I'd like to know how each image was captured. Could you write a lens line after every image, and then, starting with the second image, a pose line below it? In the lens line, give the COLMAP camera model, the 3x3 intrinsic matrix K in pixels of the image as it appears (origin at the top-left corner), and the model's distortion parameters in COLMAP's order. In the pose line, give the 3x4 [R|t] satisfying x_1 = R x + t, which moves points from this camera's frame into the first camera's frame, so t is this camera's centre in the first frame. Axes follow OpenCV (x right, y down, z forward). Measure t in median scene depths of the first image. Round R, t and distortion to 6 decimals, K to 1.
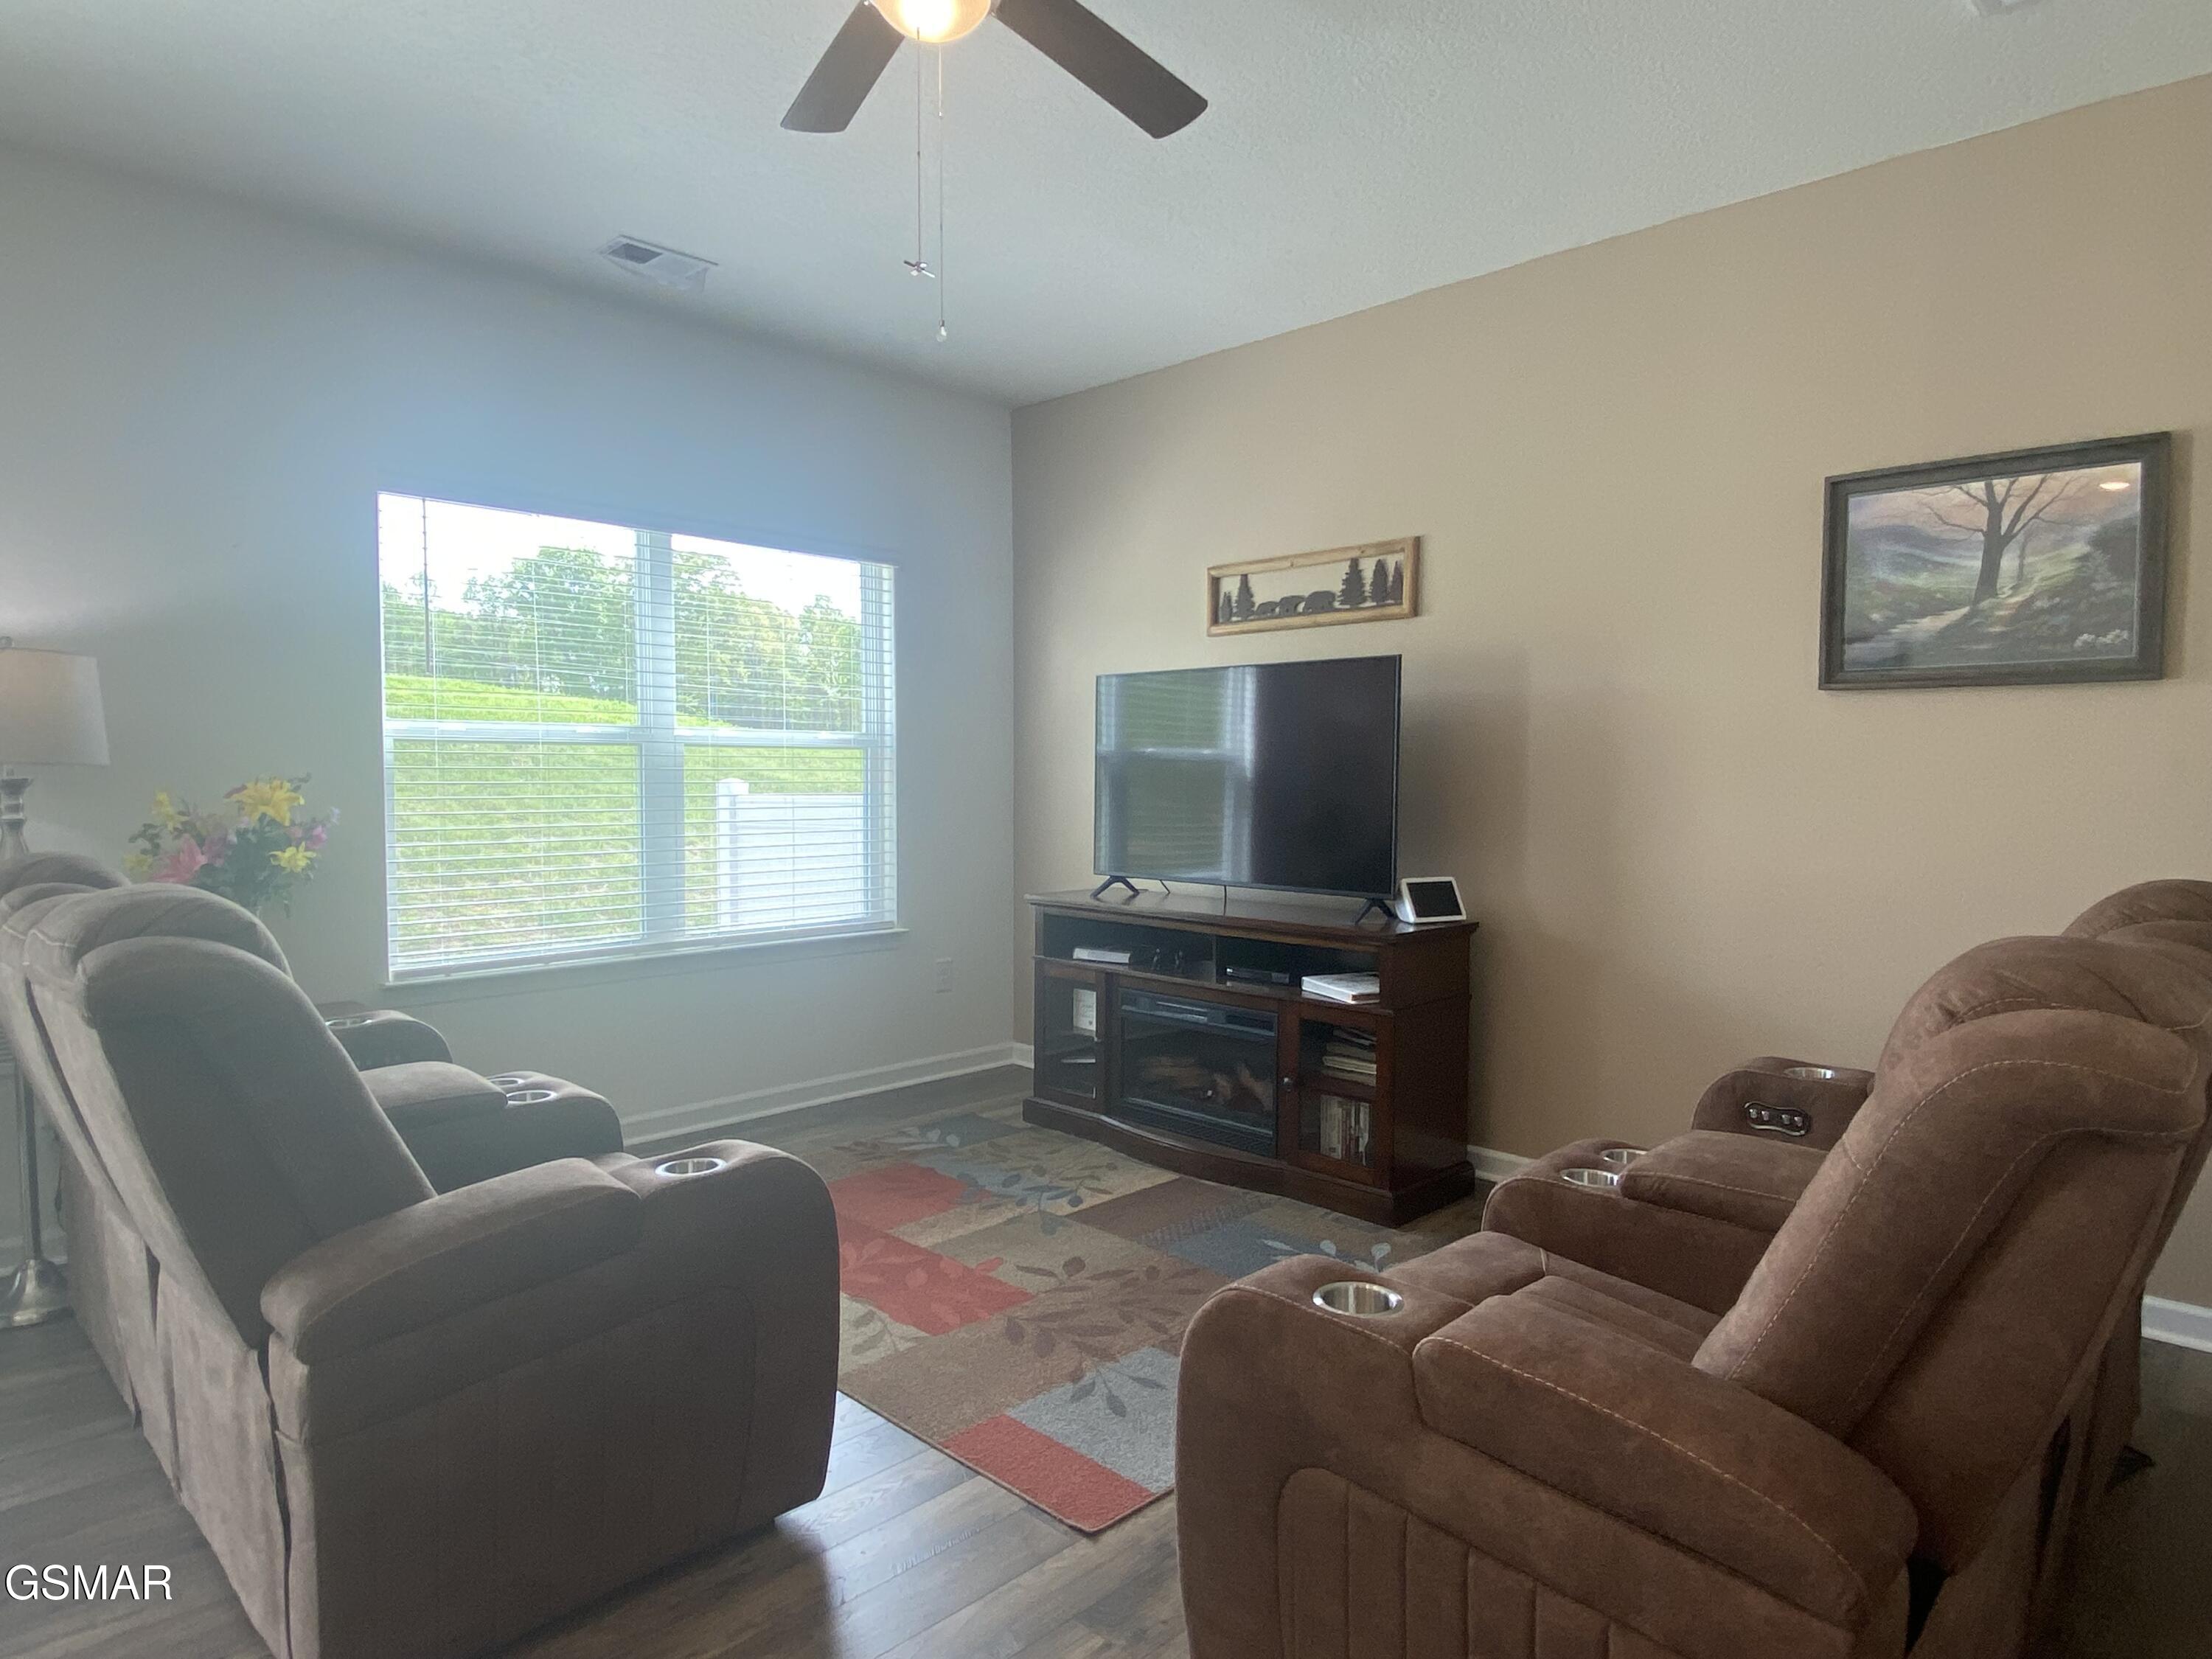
lens RADIAL K [[1294.6, 0, 1111.5], [0, 1294.6, 813.8], [0, 0, 1]] dist [0.047384, -0.008432]
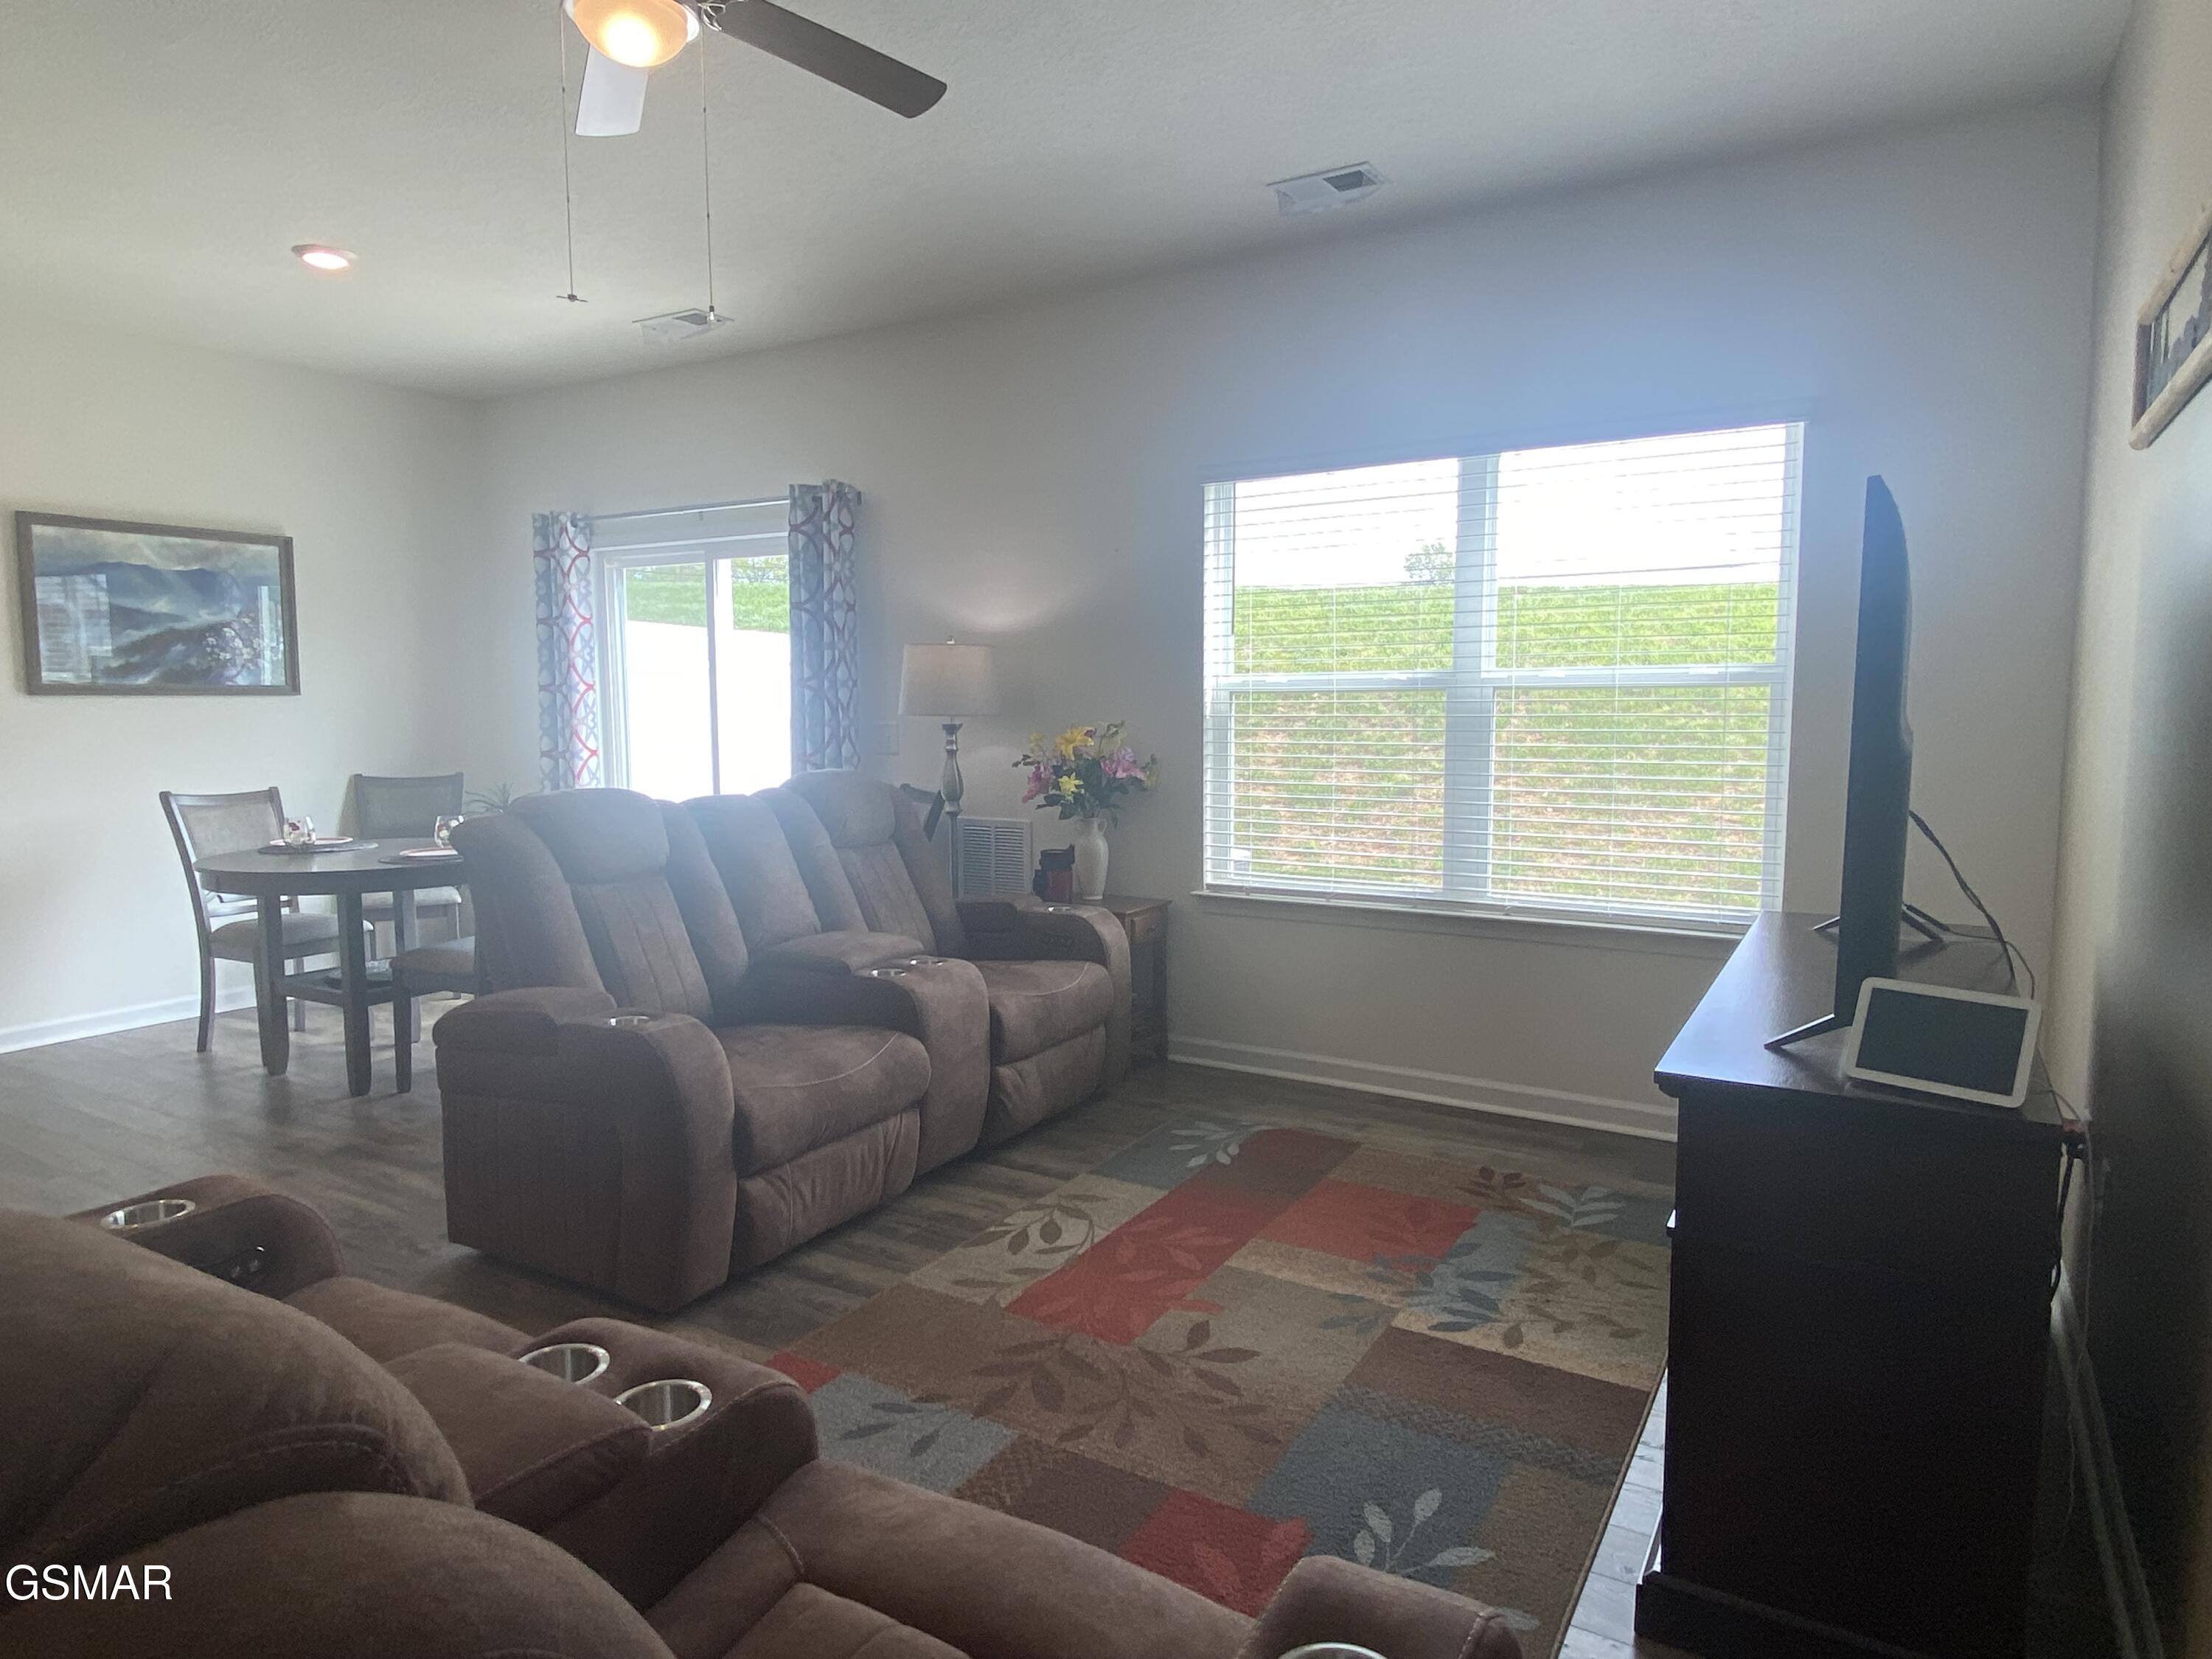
lens RADIAL K [[1294.6, 0, 1099.2], [0, 1294.6, 826.4], [0, 0, 1]] dist [0.047384, -0.008432]
pose [[0.236061, 0.089834, -0.967577, 0.630190], [-0.028554, 0.995929, 0.085500, -0.034964], [0.971319, 0.007445, 0.237665, 0.667167]]
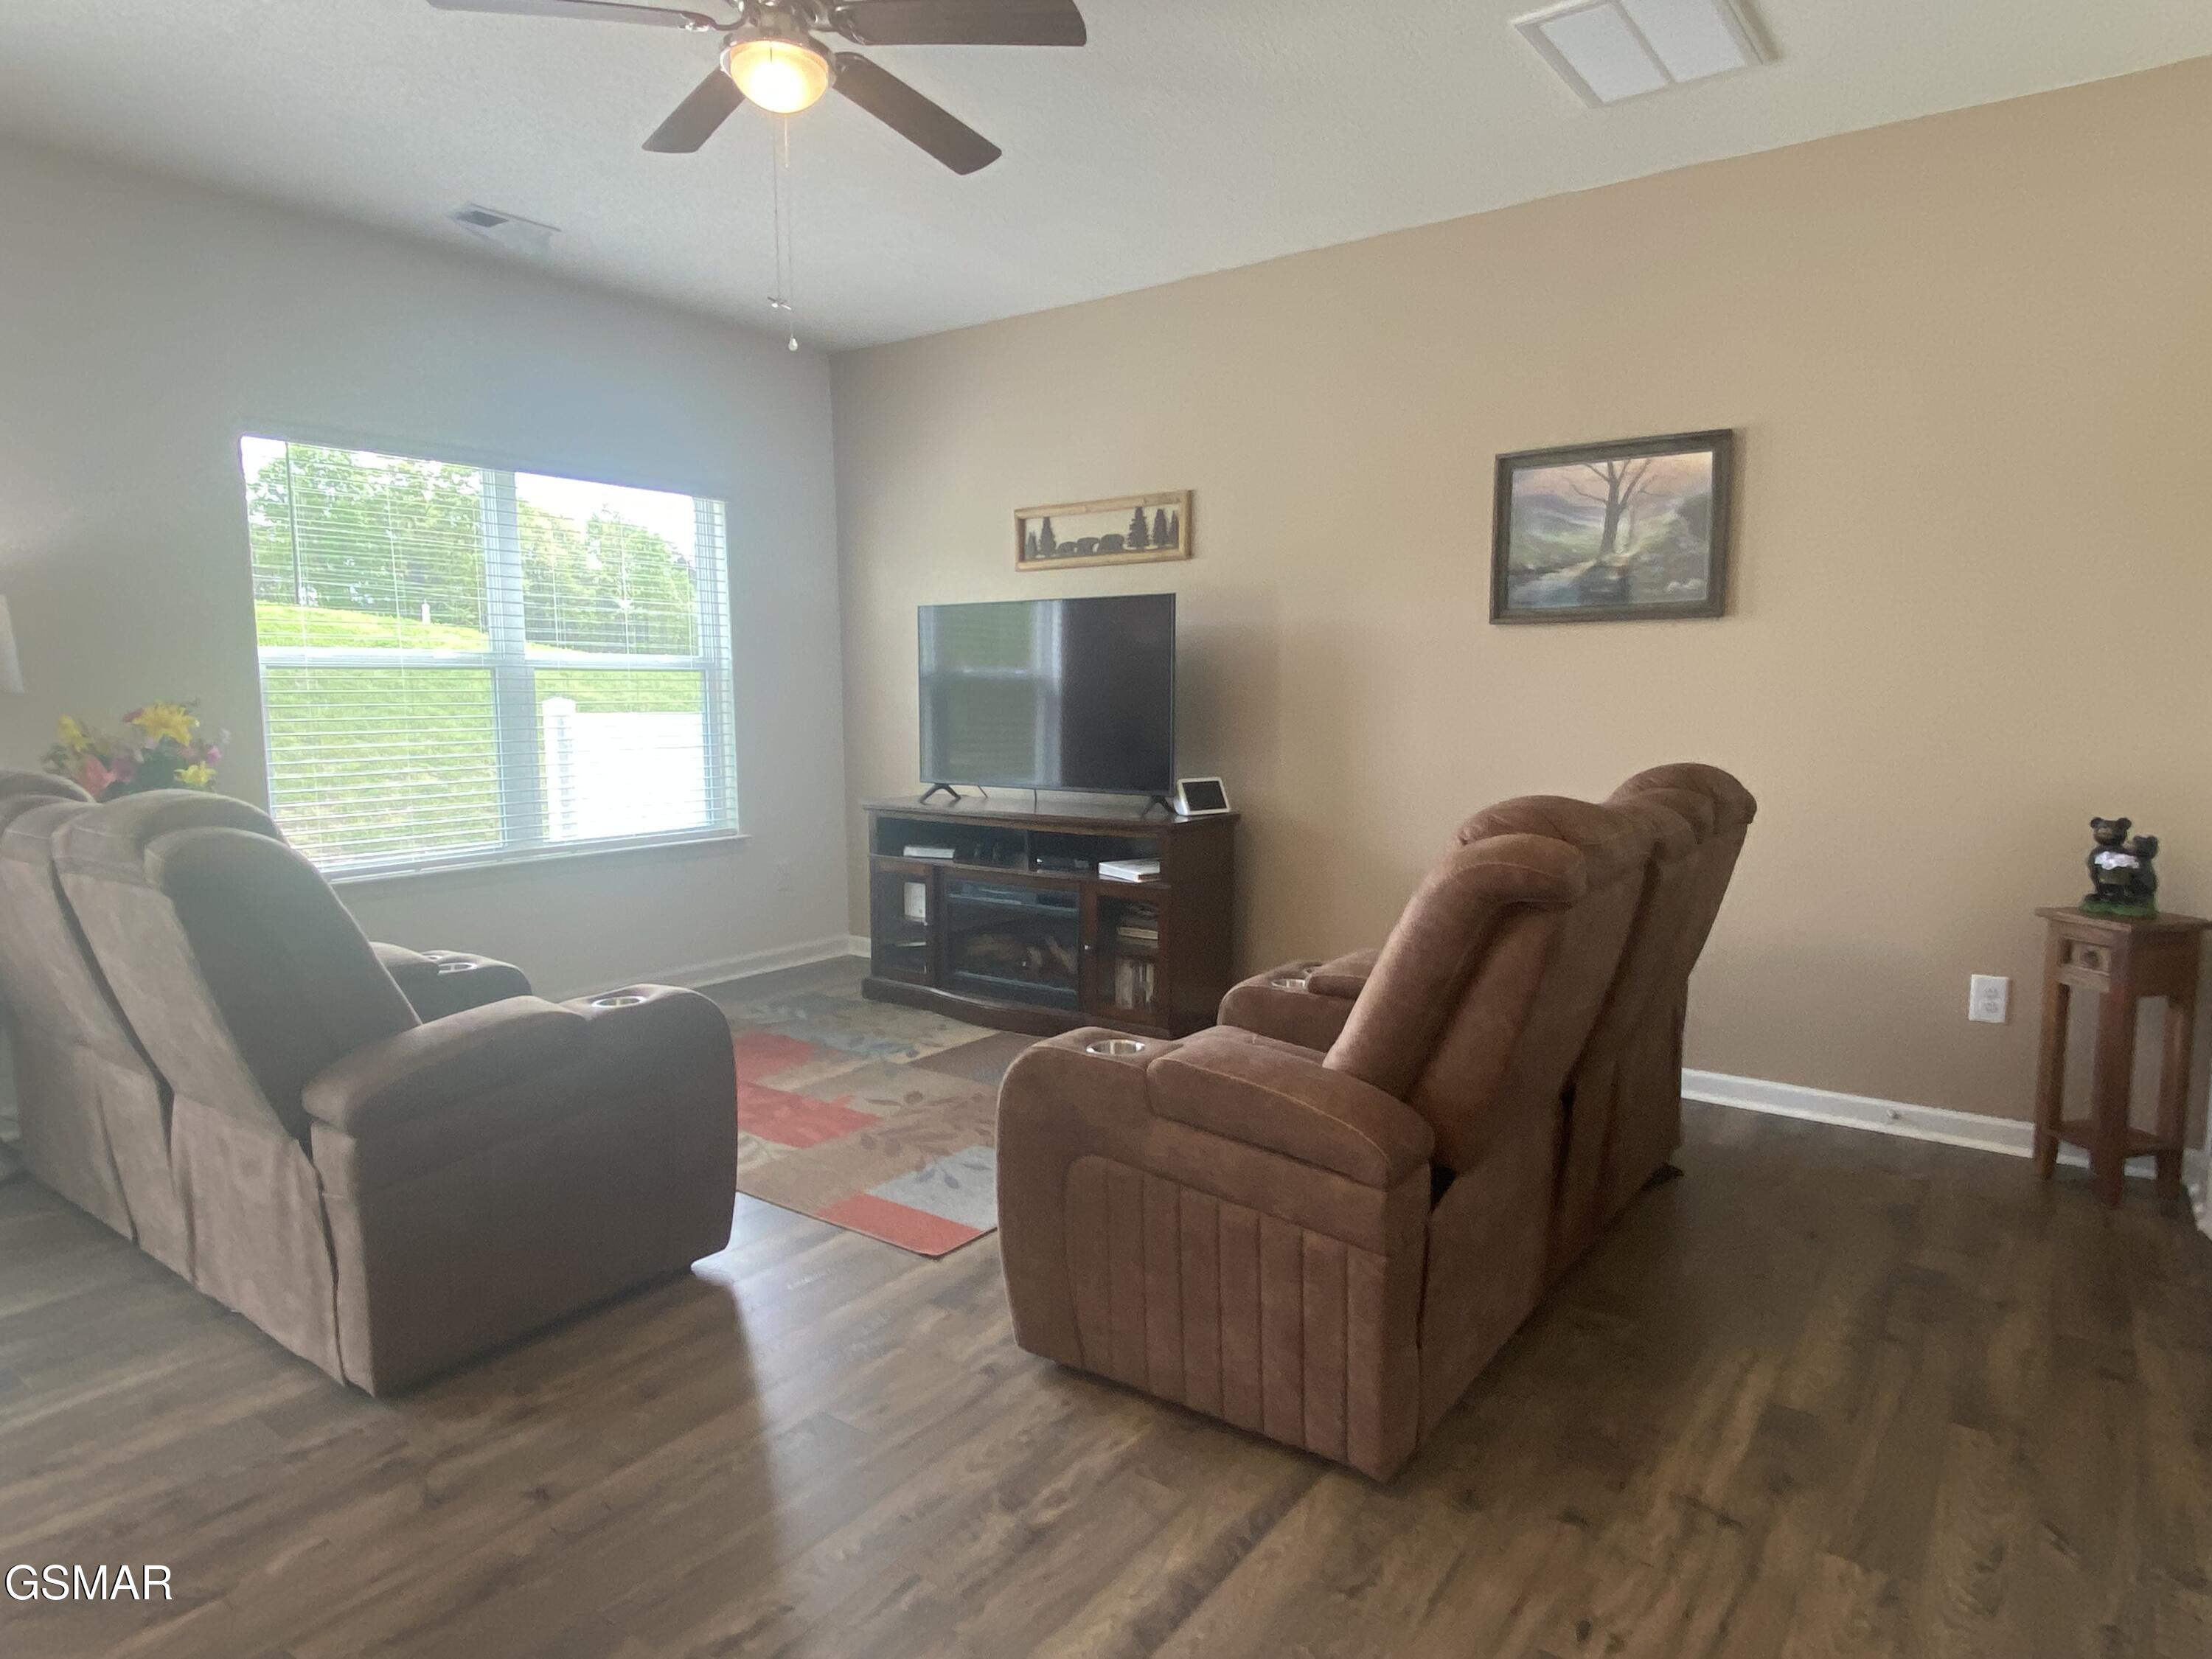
lens RADIAL K [[1294.6, 0, 1116.3], [0, 1294.6, 823.4], [0, 0, 1]] dist [0.047384, -0.008432]
pose [[0.989529, -0.023074, 0.142476, -0.007630], [0.012699, 0.997229, 0.073307, 0.002155], [-0.143772, -0.070730, 0.987080, -0.199737]]
